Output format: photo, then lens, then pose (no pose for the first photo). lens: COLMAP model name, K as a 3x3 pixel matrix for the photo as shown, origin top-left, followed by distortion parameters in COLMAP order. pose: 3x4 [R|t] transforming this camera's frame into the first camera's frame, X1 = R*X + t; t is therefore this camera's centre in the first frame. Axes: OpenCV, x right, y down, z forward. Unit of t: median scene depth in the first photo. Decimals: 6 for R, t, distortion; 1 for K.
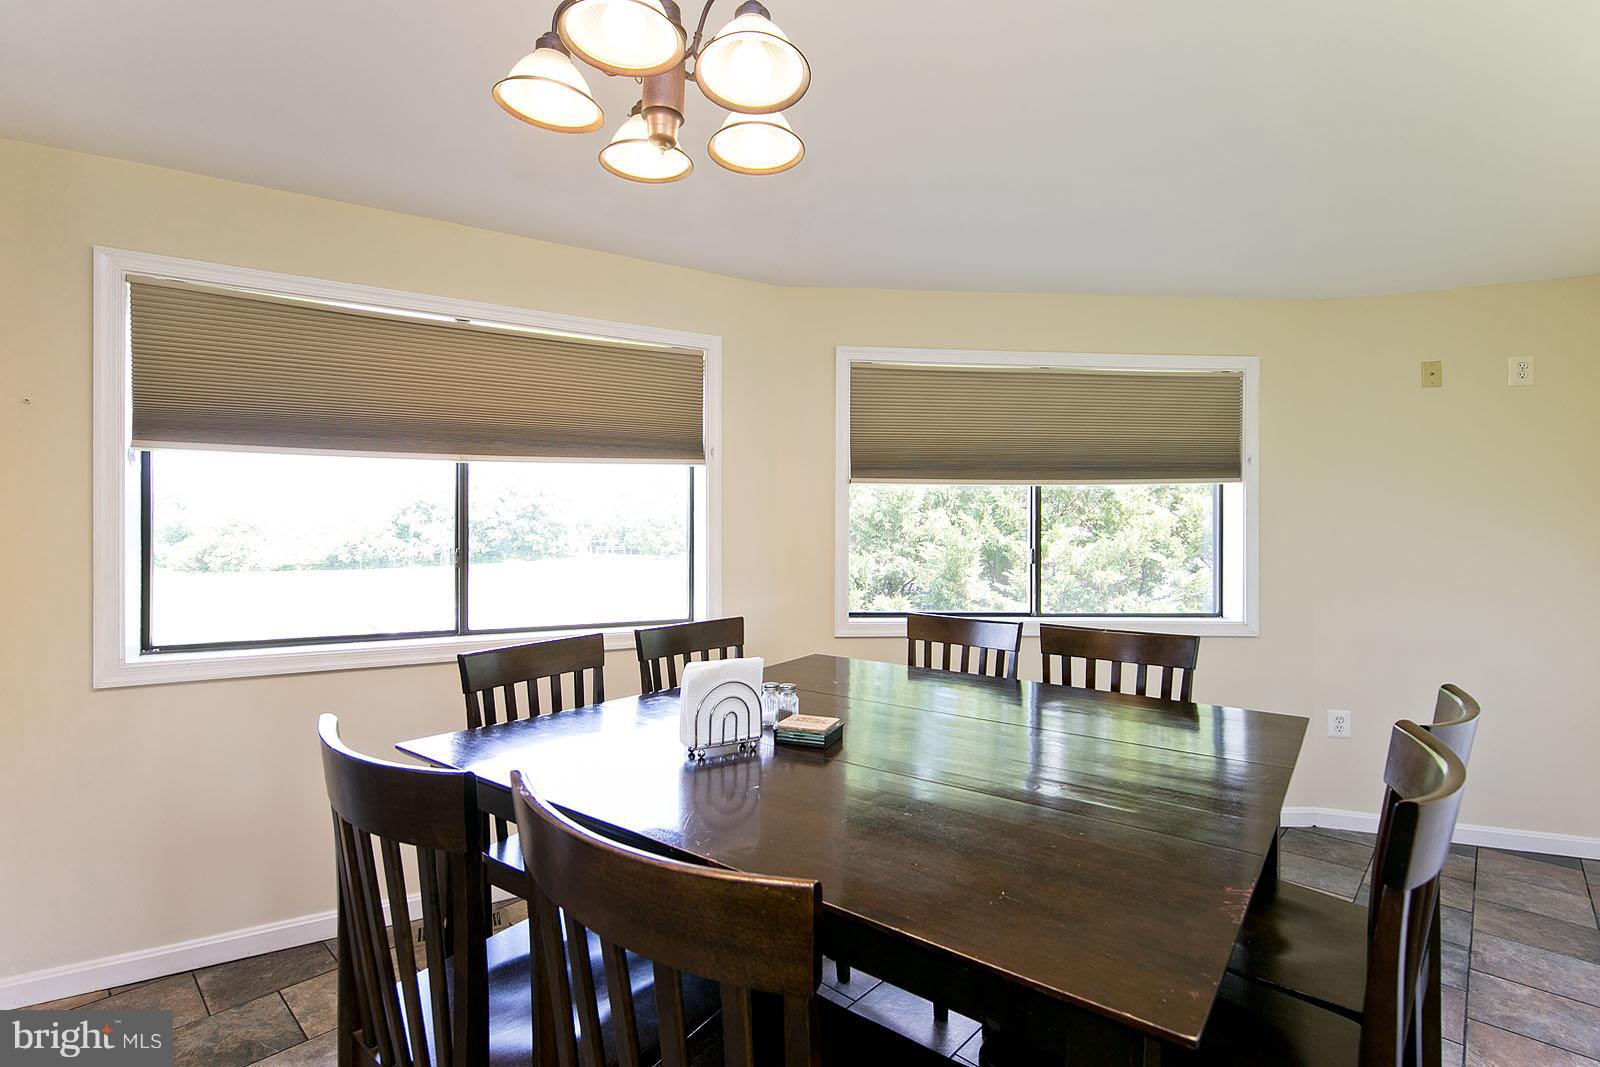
lens RADIAL K [[666.9, 0, 801.4], [0, 666.9, 536.0], [0, 0, 1]] dist [0.001658, -0.000242]
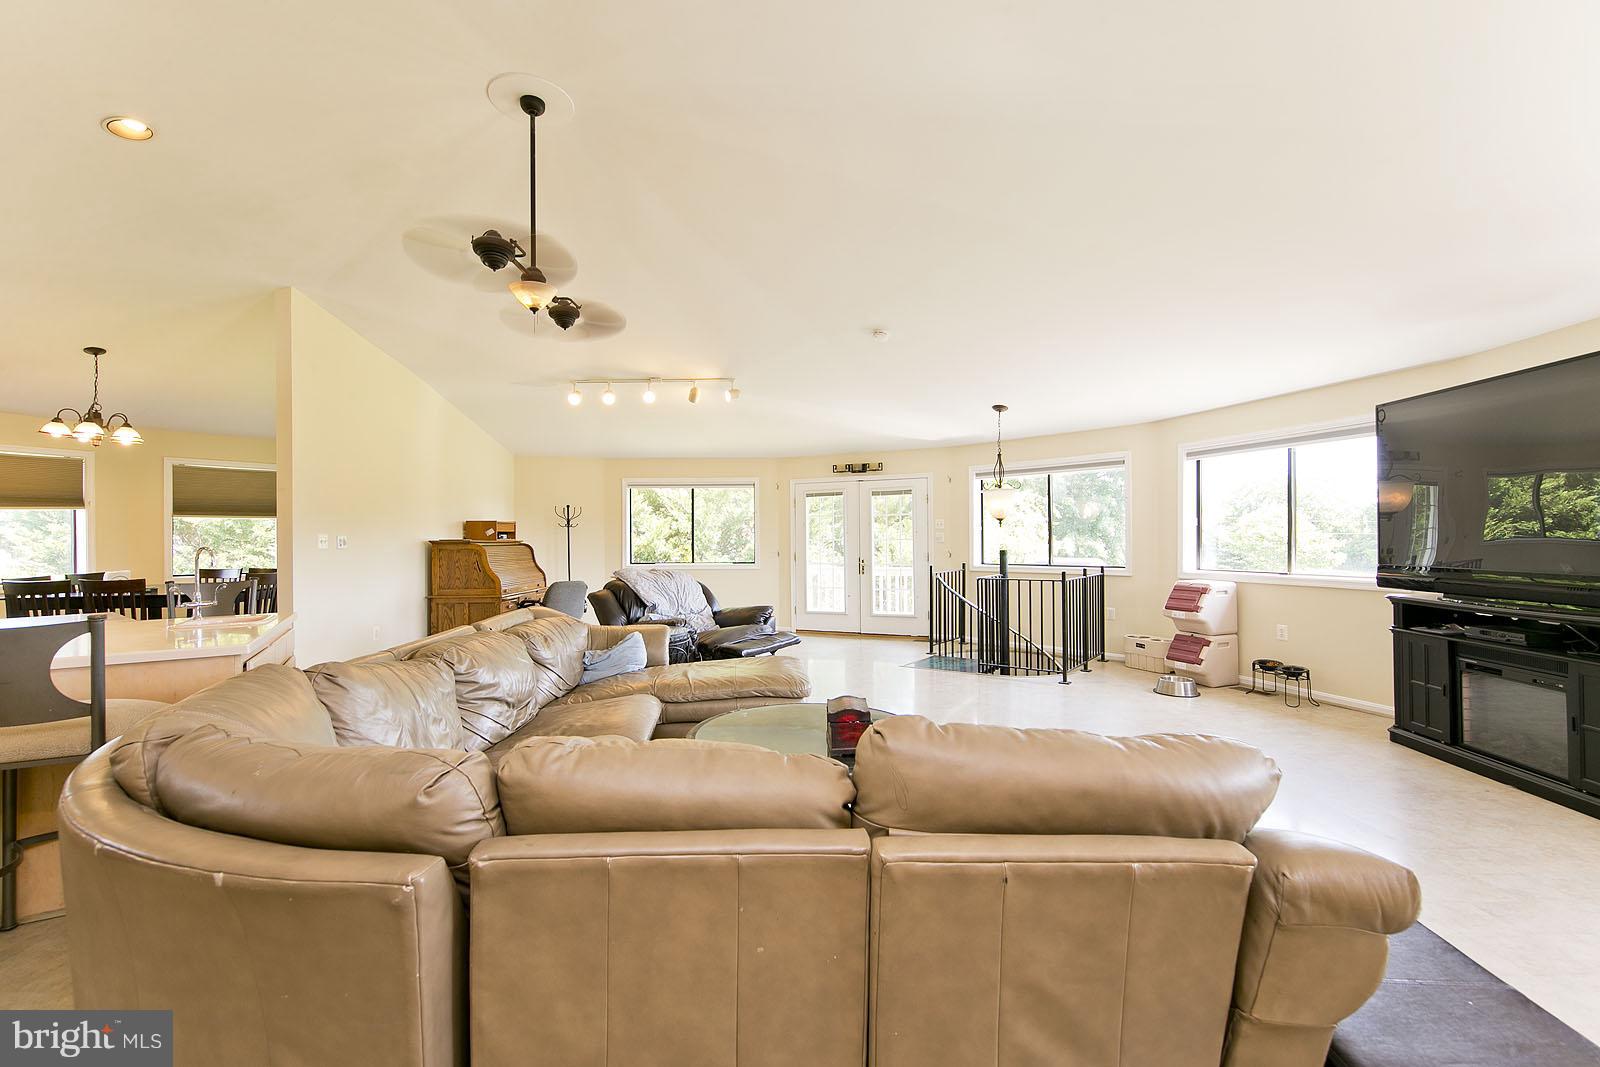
lens RADIAL K [[666.9, 0, 801.4], [0, 666.9, 536.0], [0, 0, 1]] dist [0.001658, -0.000242]
pose [[0.712259, -0.013563, 0.701786, 0.000319], [0.011053, 0.999906, 0.008106, -0.012330], [-0.701830, 0.001983, 0.712342, -2.081674]]
